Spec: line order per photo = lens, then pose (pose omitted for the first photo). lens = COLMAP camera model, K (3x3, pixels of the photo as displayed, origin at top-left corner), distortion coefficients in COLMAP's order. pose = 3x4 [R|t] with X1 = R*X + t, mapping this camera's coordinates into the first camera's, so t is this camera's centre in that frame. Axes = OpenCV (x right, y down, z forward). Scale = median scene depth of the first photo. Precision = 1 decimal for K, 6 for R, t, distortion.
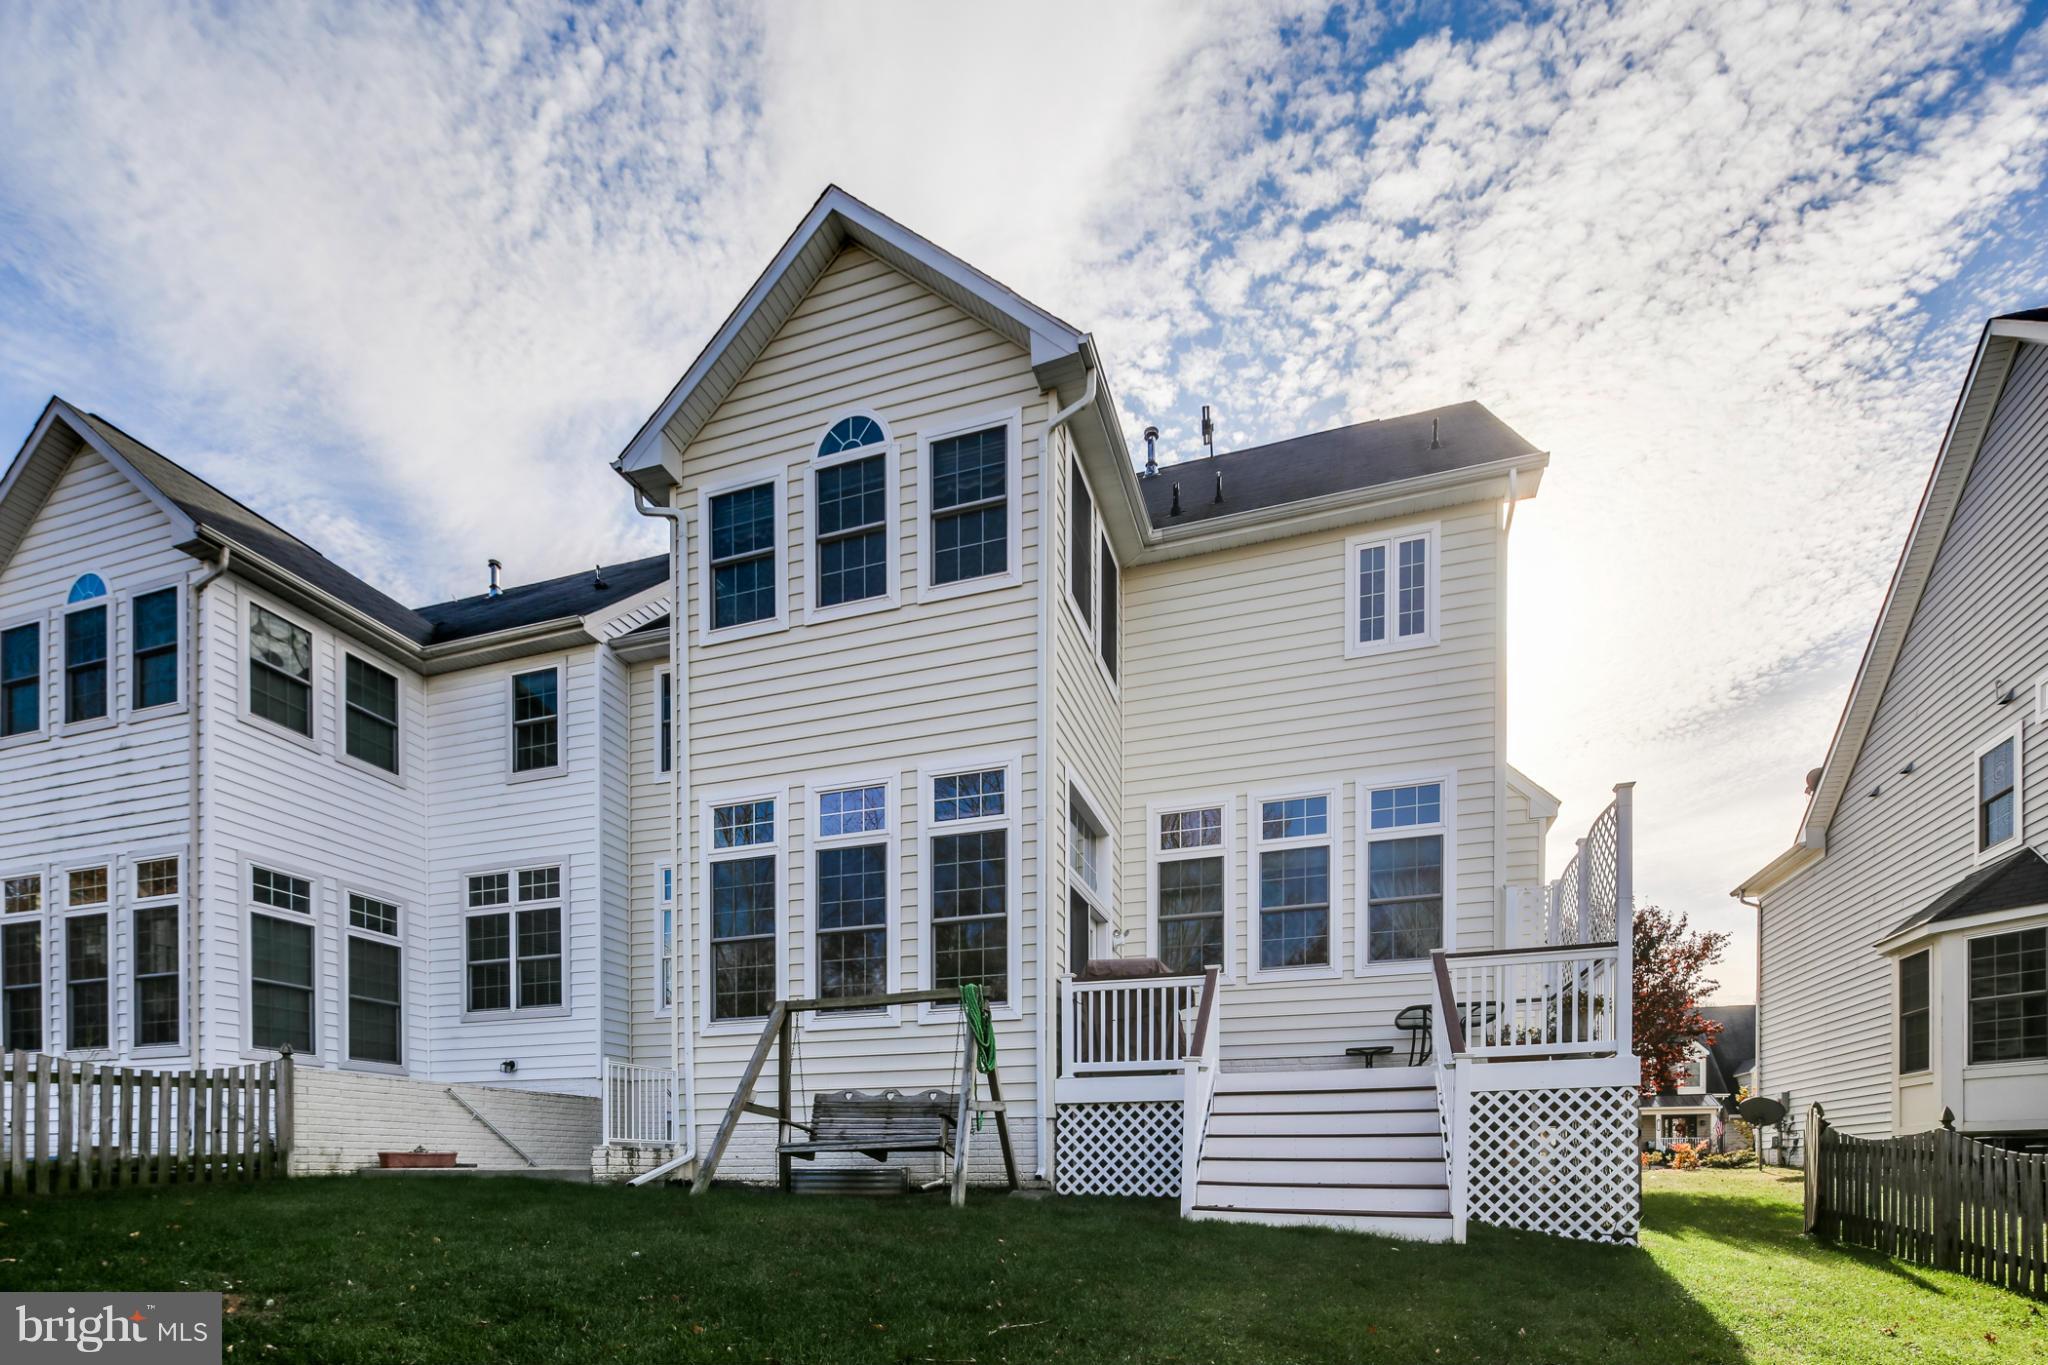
lens RADIAL K [[996.9, 0, 1017.5], [0, 996.9, 650.3], [0, 0, 1]] dist [-0.001459, 0.000010]
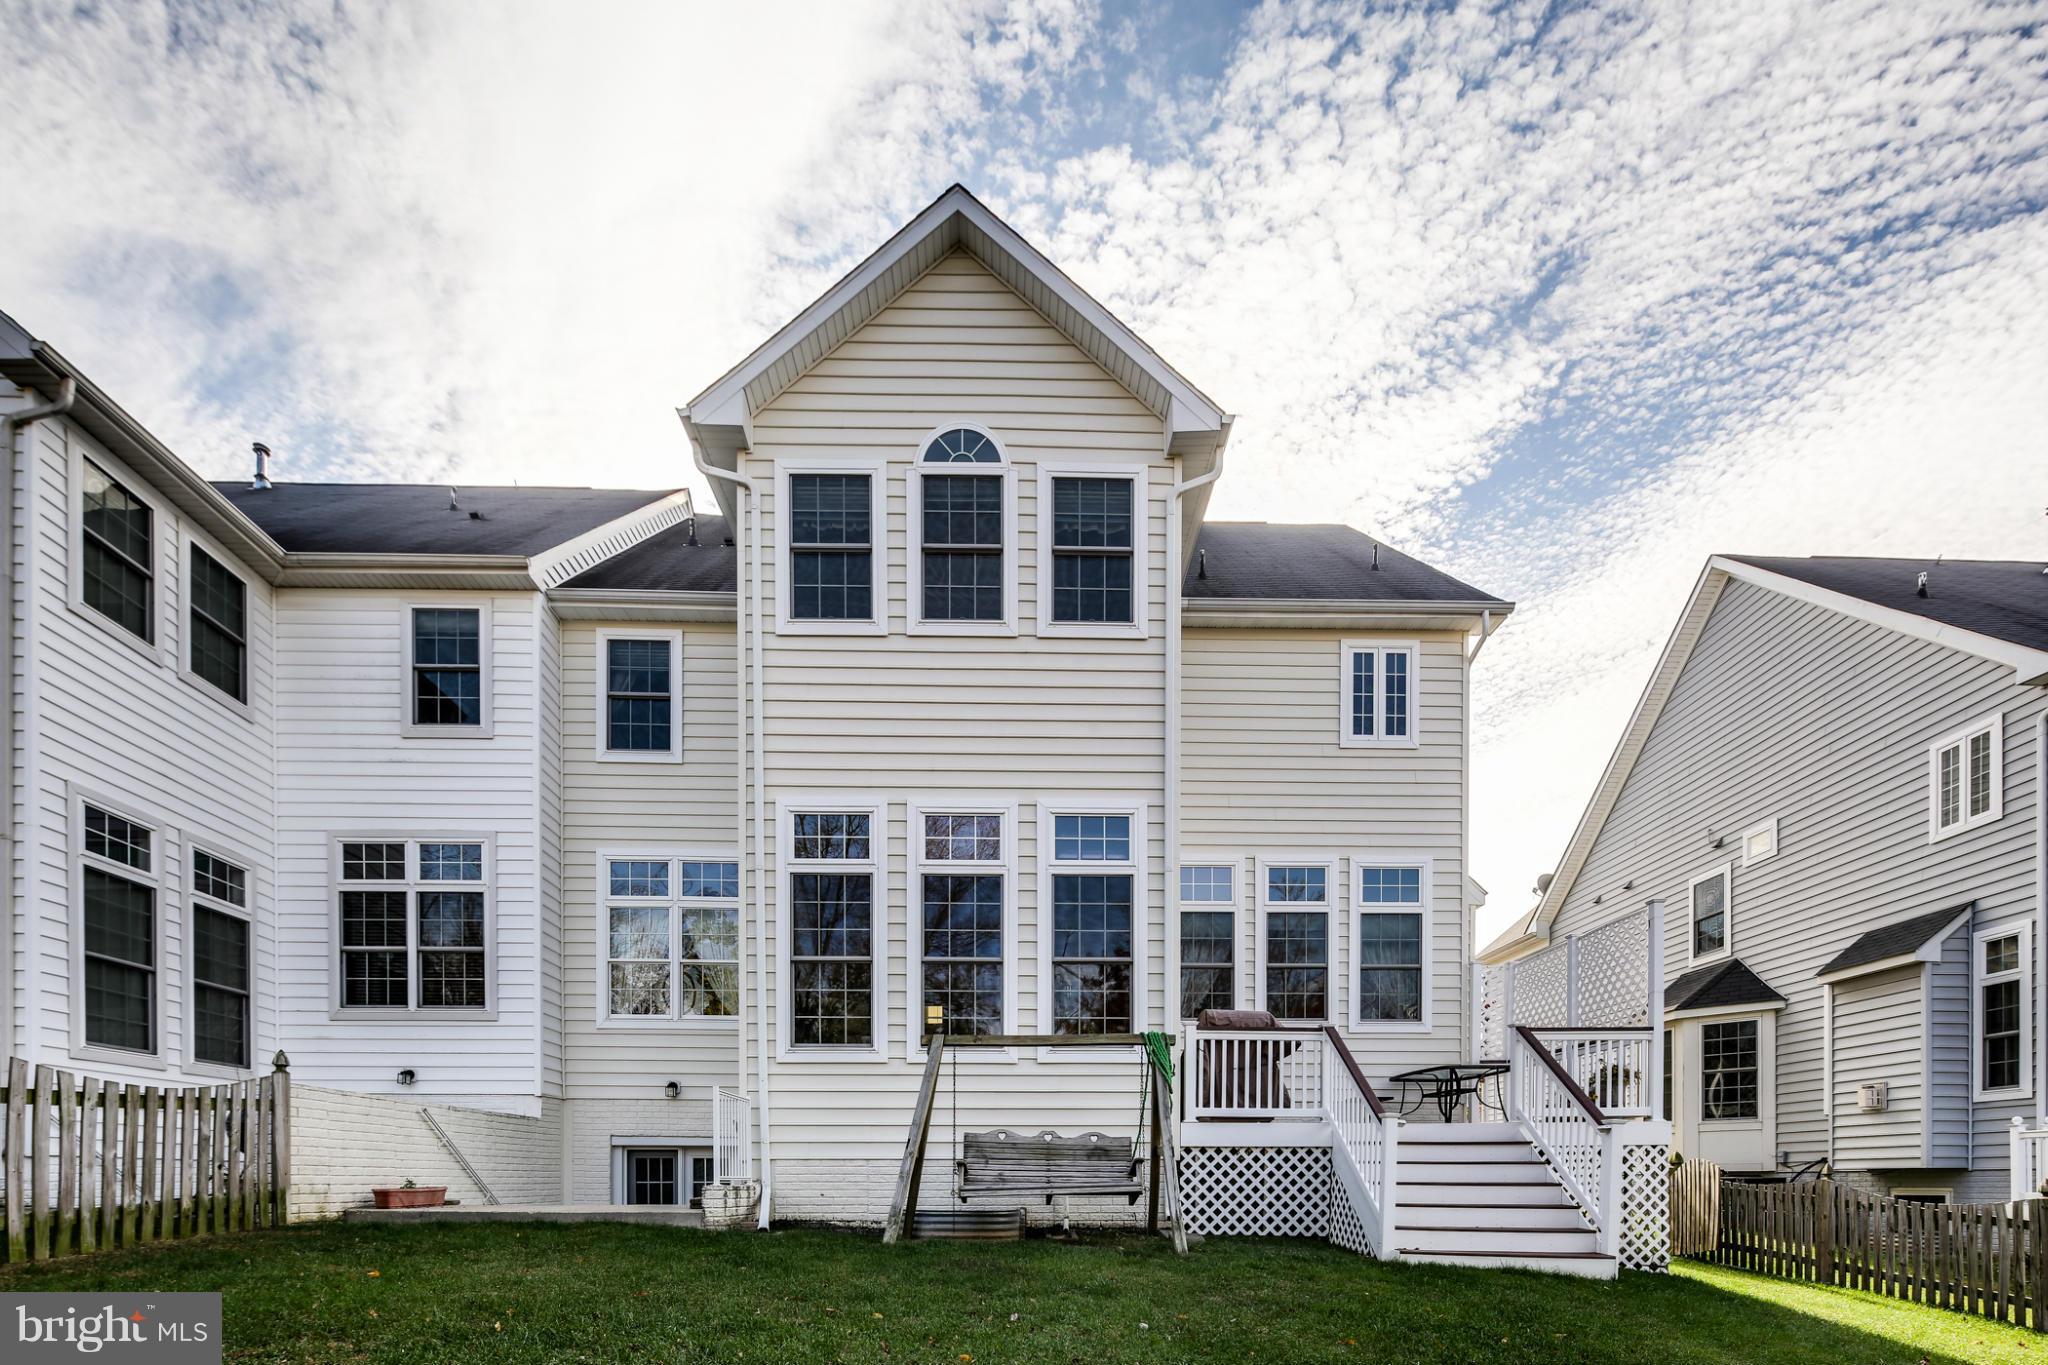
lens RADIAL K [[993.1, 0, 910.5], [0, 993.1, 654.1], [0, 0, 1]] dist [-0.000025, -0.001272]
pose [[0.932588, 0.169908, 0.318451, -0.487950], [-0.171391, 0.984921, -0.023580, 0.014452], [-0.317655, -0.032589, 0.947646, 0.090339]]
